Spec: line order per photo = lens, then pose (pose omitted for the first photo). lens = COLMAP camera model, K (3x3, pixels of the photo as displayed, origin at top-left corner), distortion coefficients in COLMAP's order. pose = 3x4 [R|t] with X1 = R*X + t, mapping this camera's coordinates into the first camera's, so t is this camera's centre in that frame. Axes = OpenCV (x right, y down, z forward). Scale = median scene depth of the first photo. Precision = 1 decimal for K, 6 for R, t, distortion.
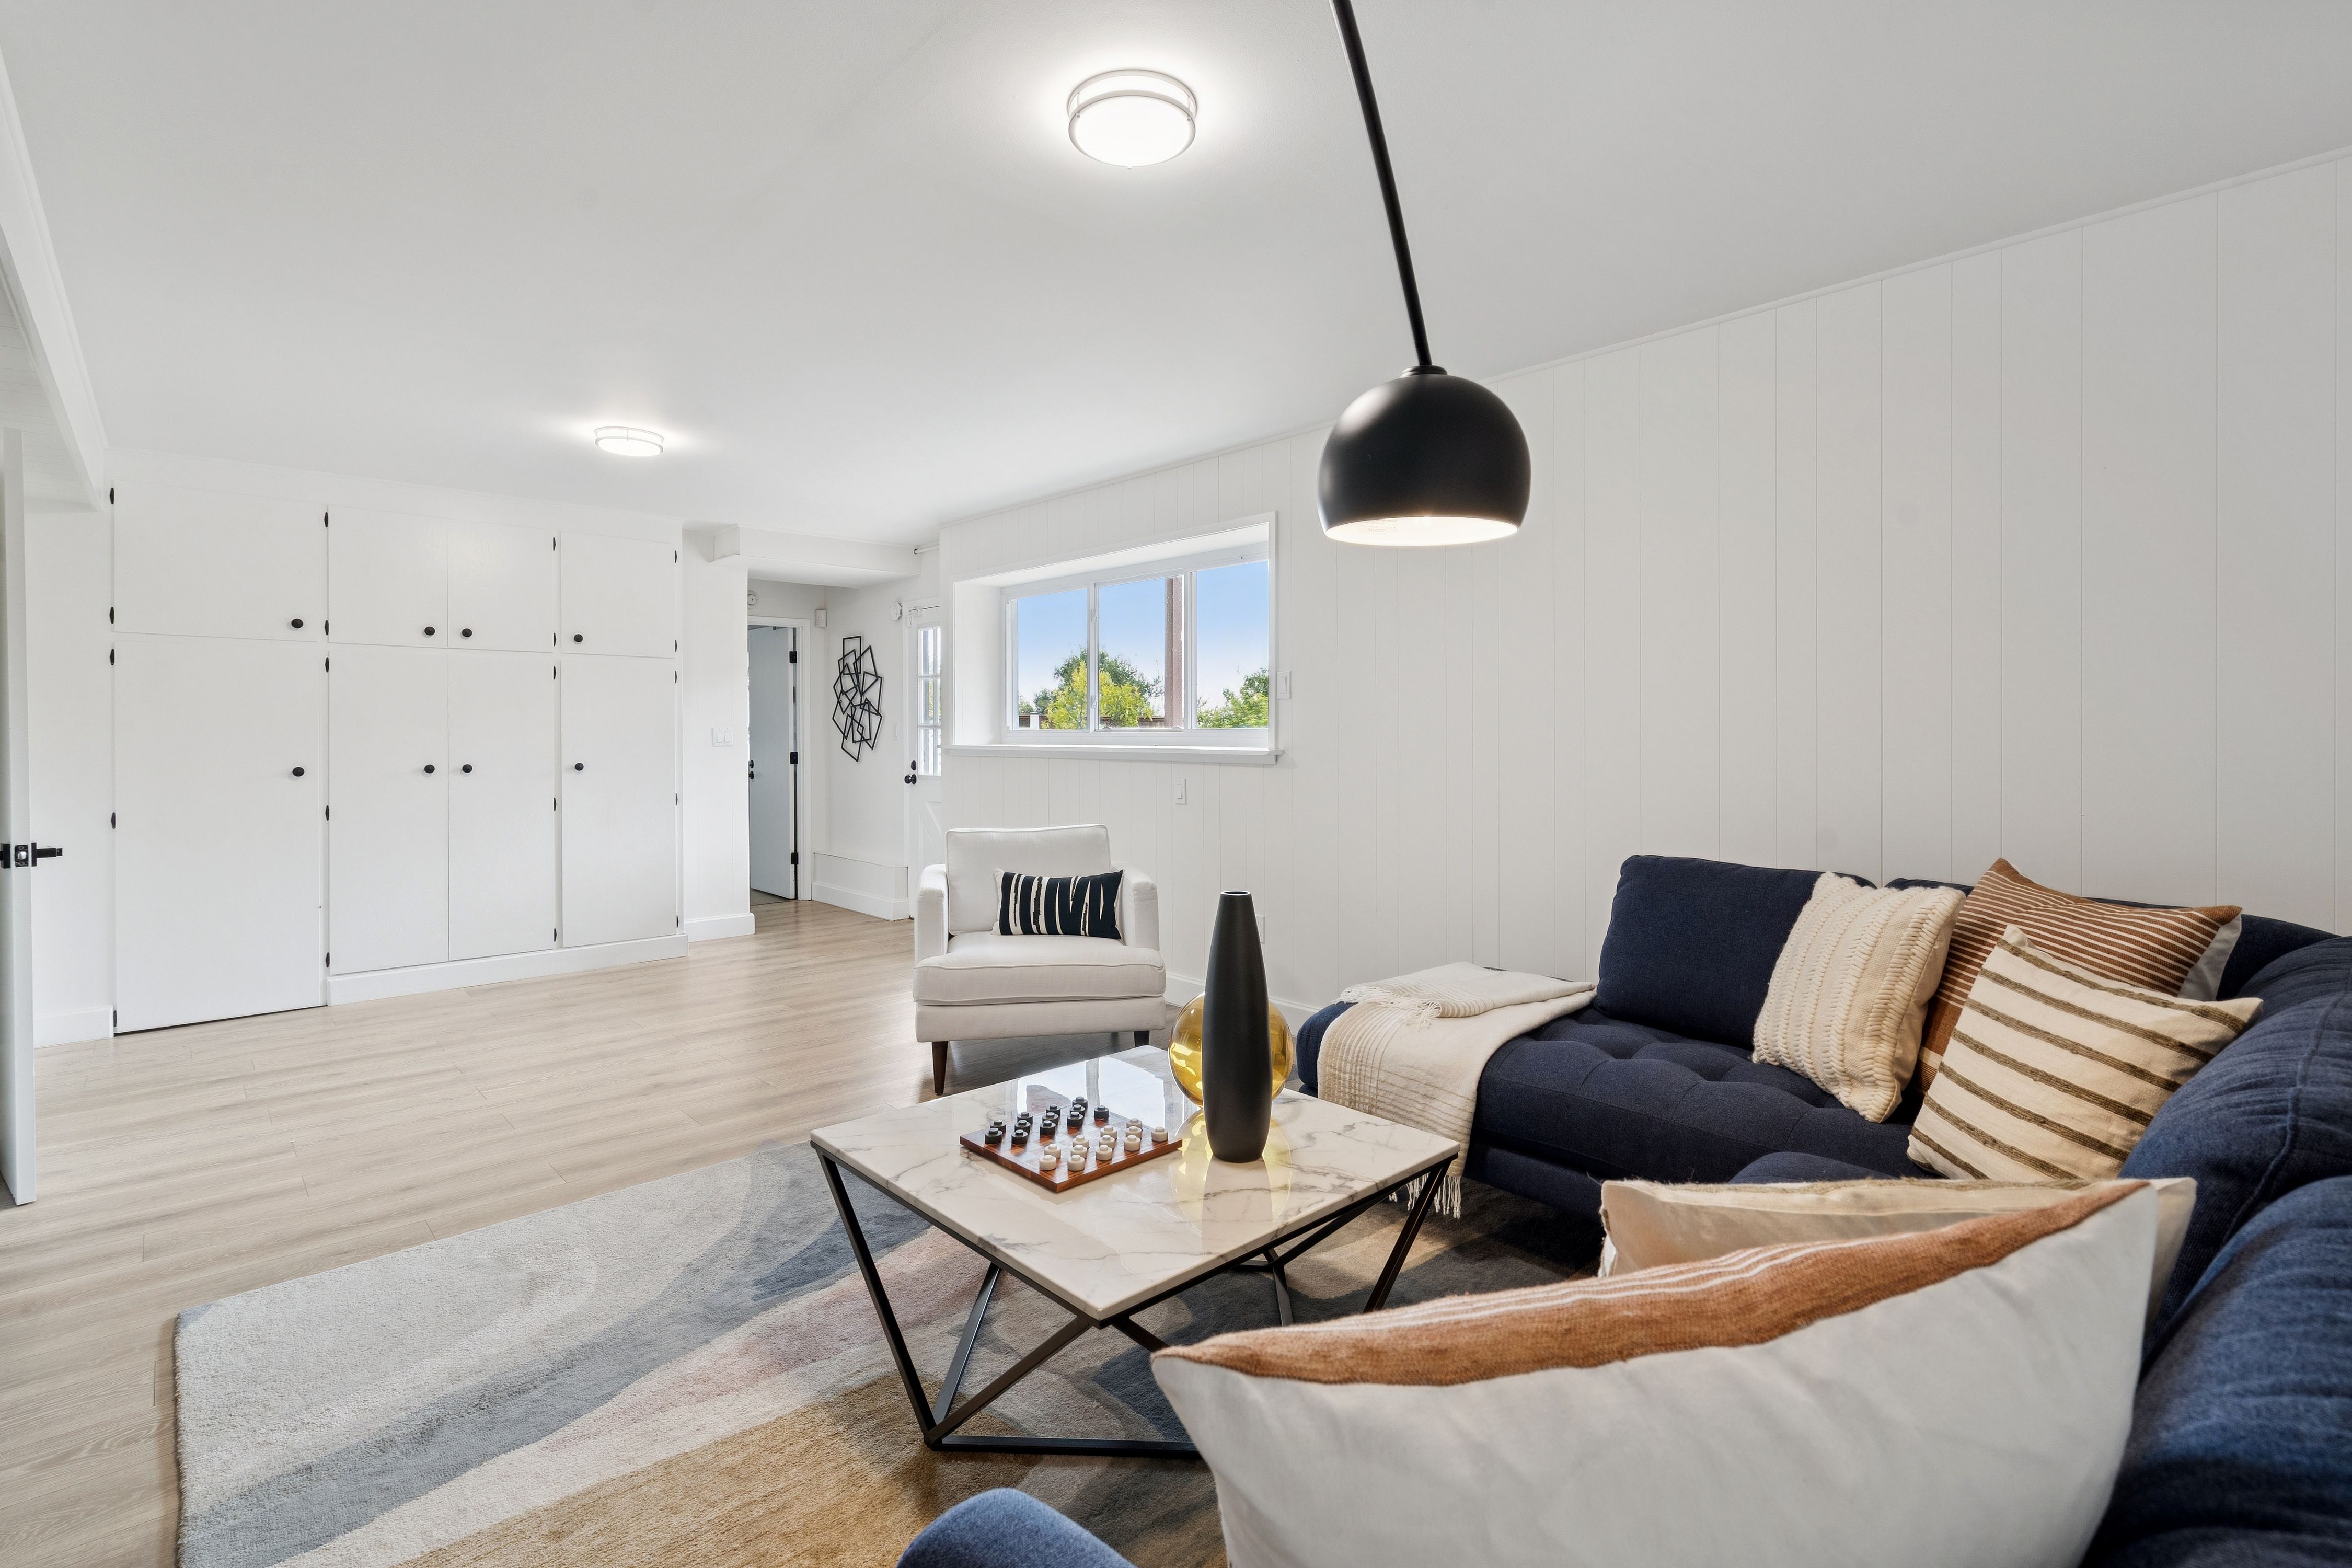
lens RADIAL K [[1088.9, 0, 1171.2], [0, 1088.9, 748.6], [0, 0, 1]] dist [-0.012071, 0.000305]
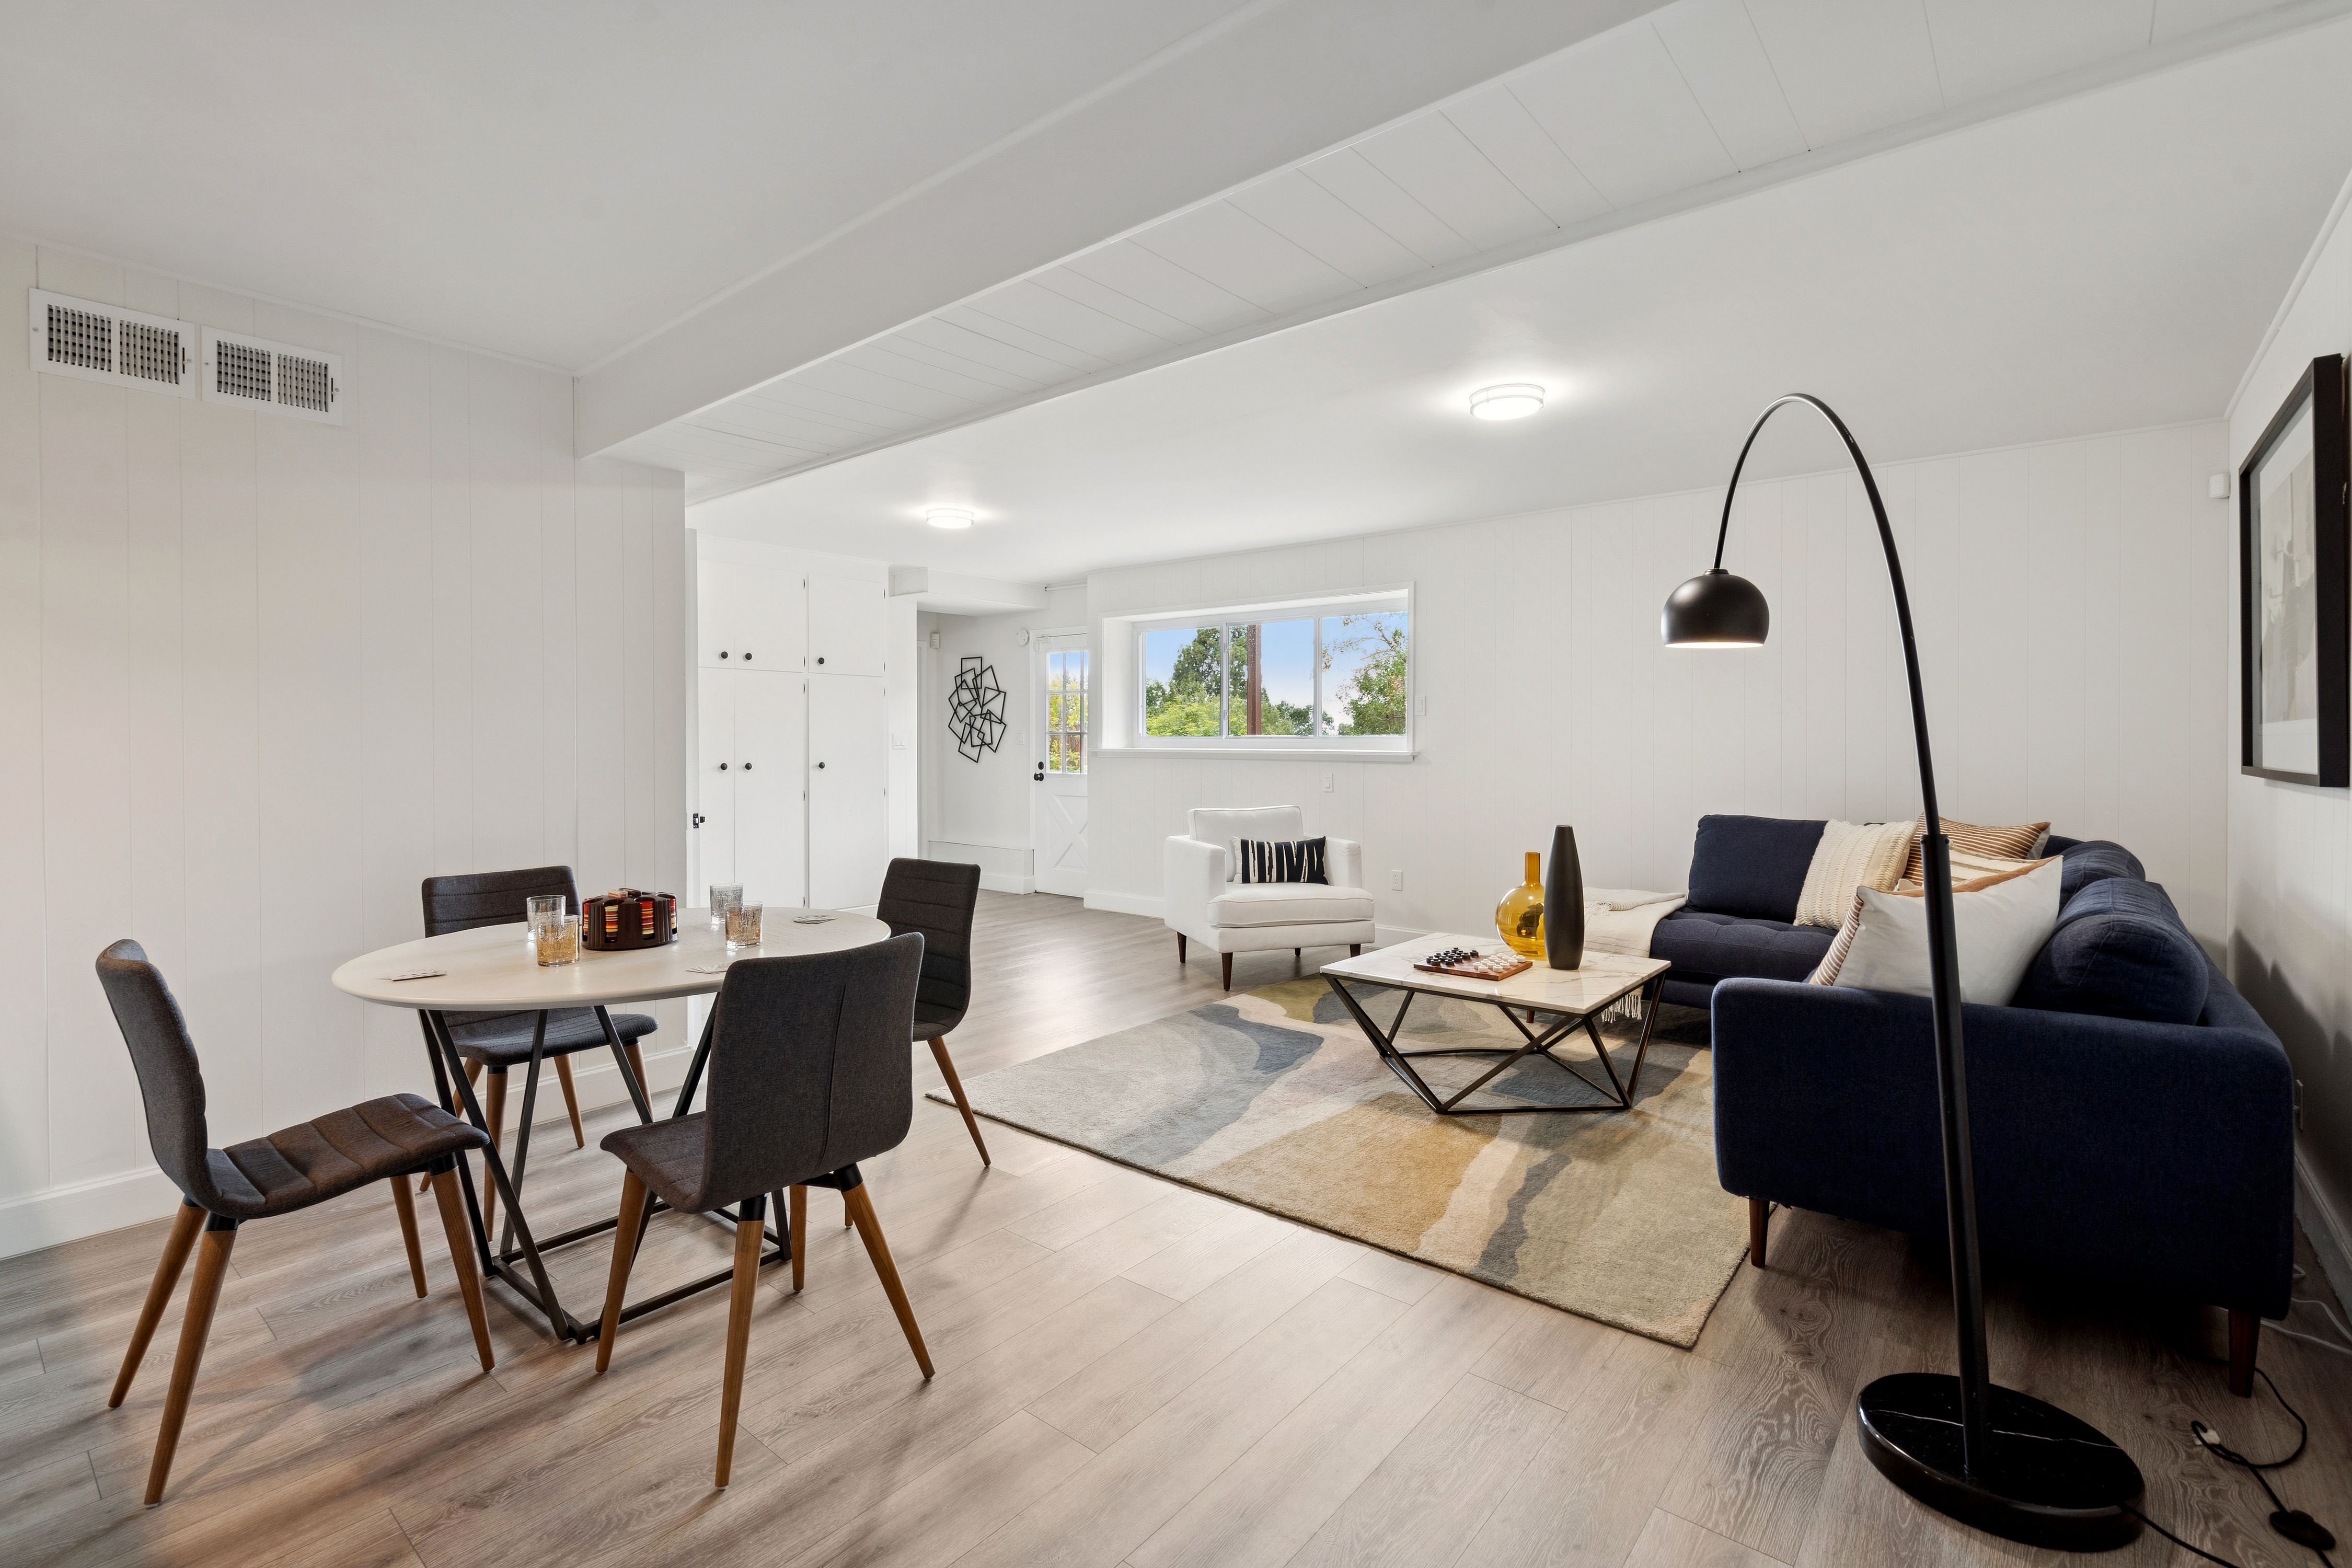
lens RADIAL K [[1101.8, 0, 1166.9], [0, 1101.8, 770.5], [0, 0, 1]] dist [-0.007304, 0.000392]
pose [[0.990327, -0.000418, 0.138753, -0.454295], [-0.001548, 0.999900, 0.014066, 0.005824], [-0.138745, -0.014145, 0.990227, -0.396580]]
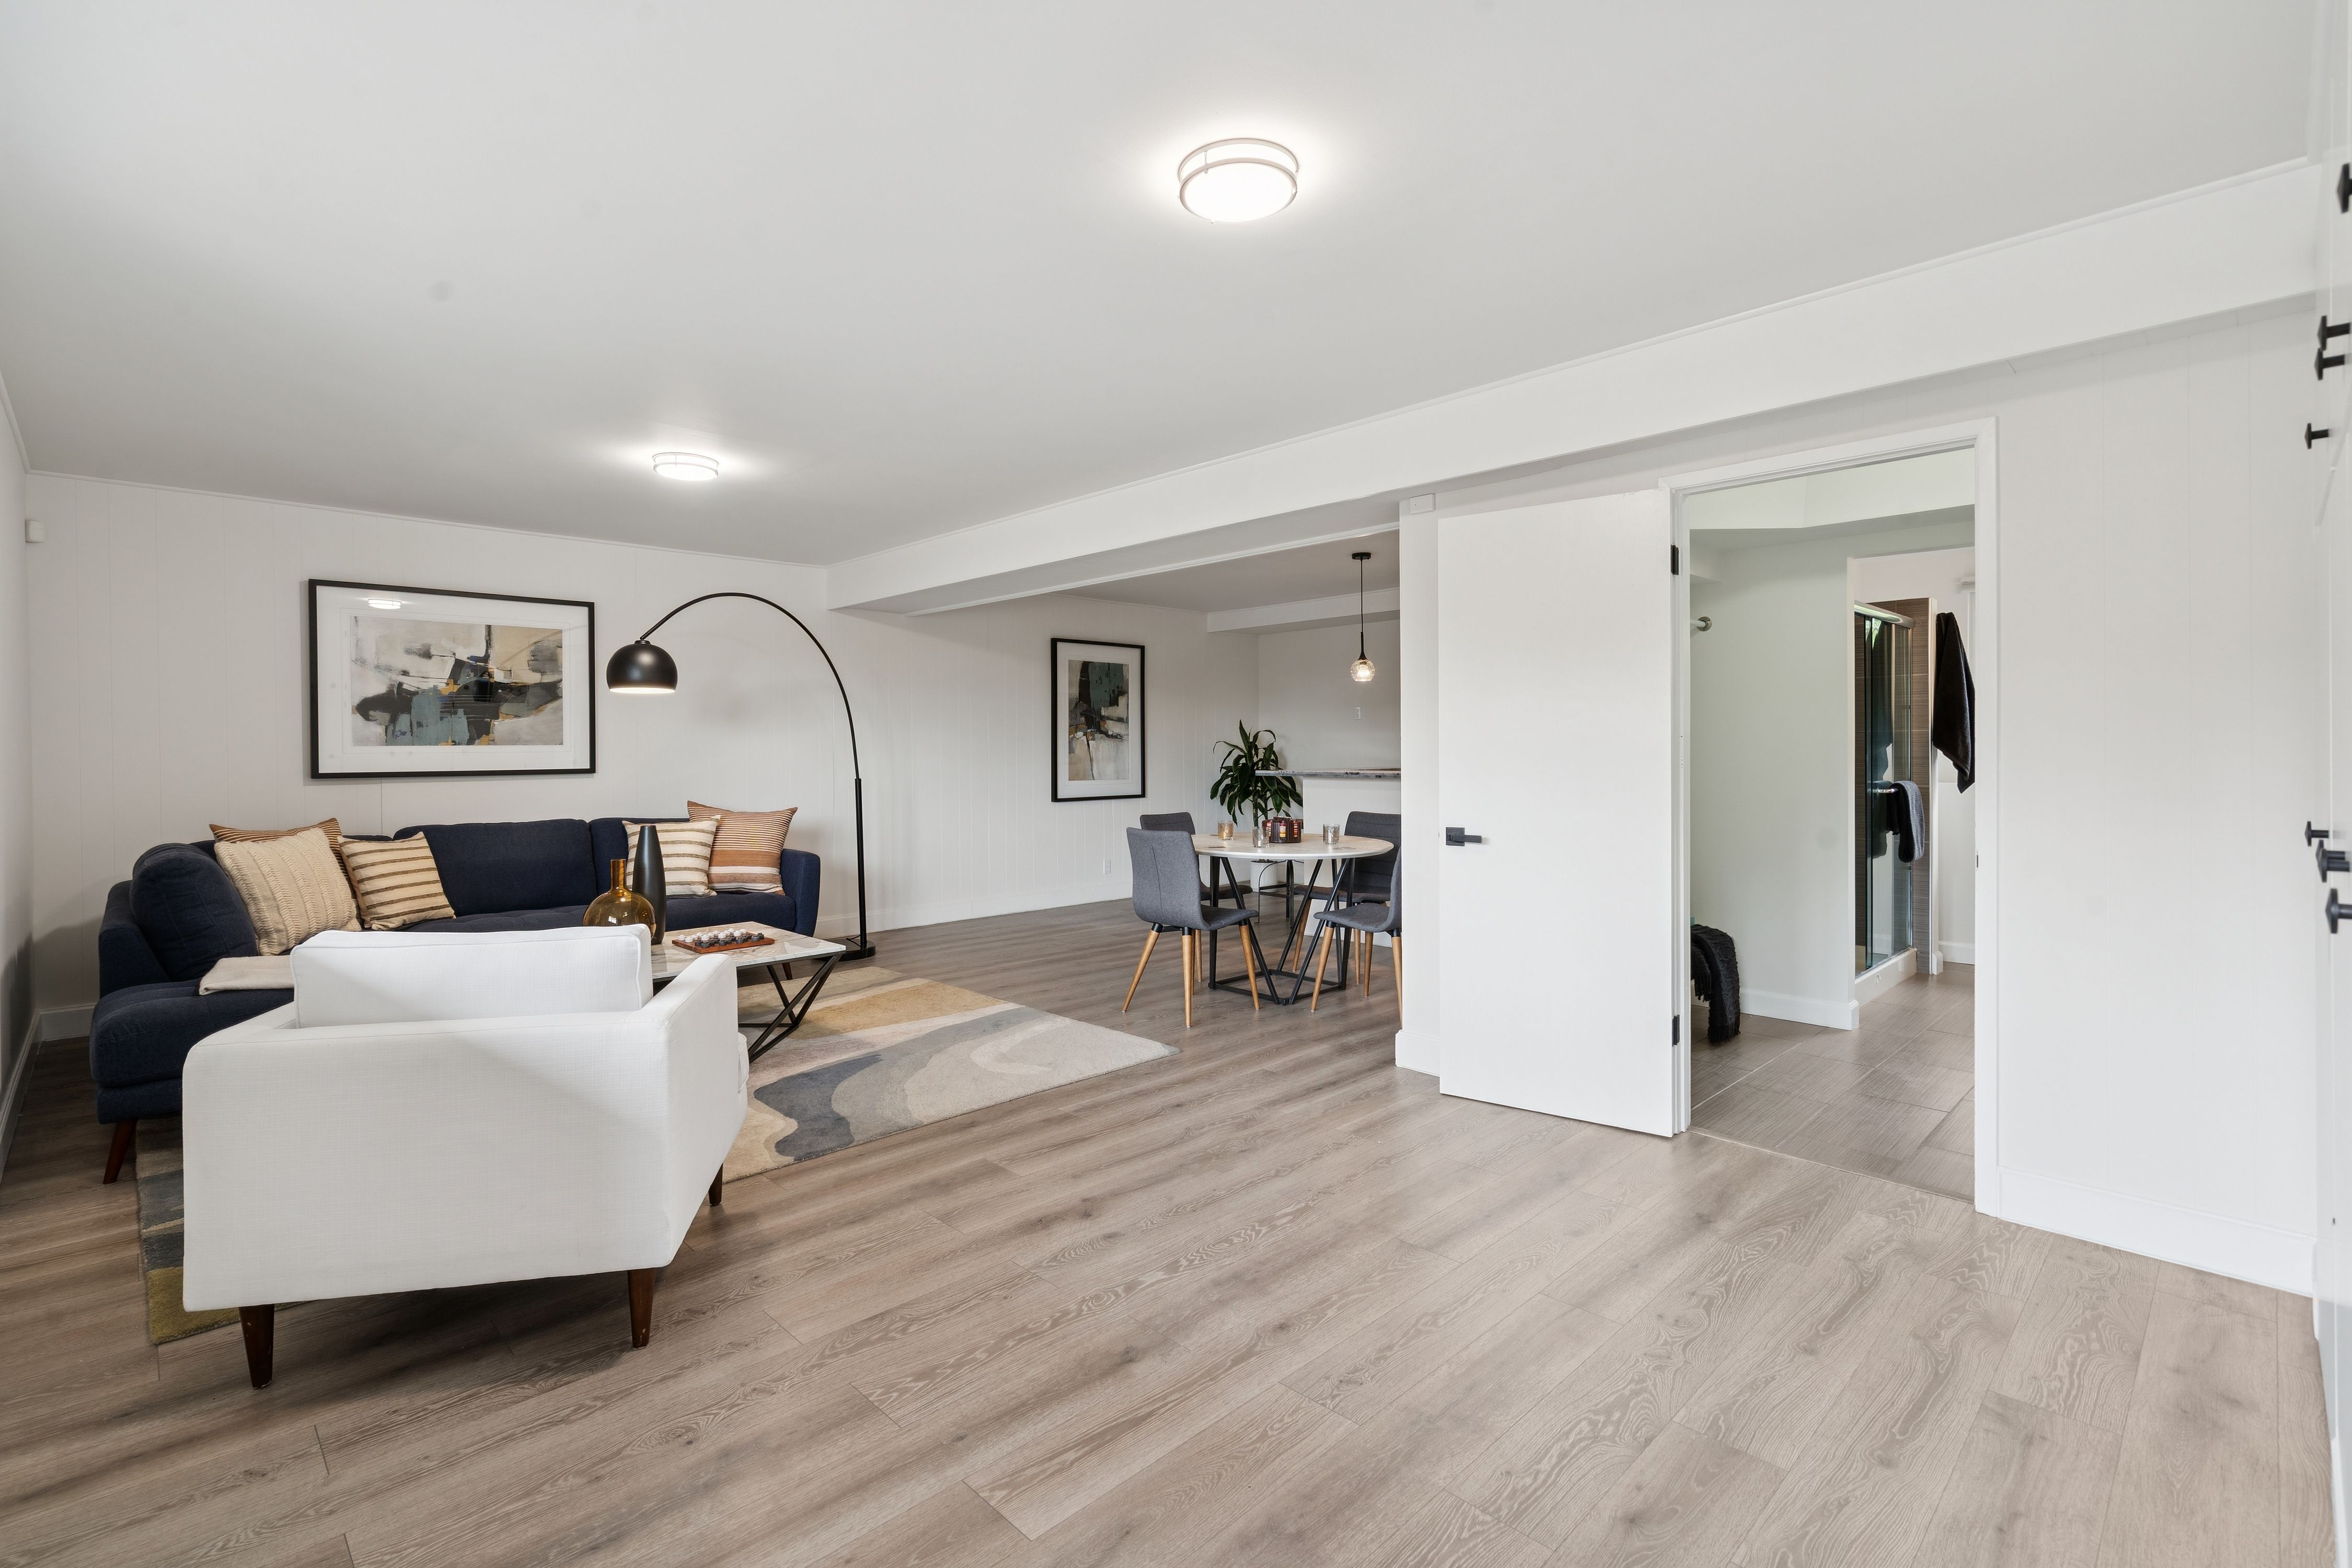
lens RADIAL K [[1101.8, 0, 1166.9], [0, 1101.8, 770.5], [0, 0, 1]] dist [-0.007304, 0.000392]
pose [[-0.999943, 0.007238, -0.007900, -0.508872], [0.007097, 0.999817, 0.017762, -0.007189], [0.008027, 0.017705, -0.999811, 1.696261]]
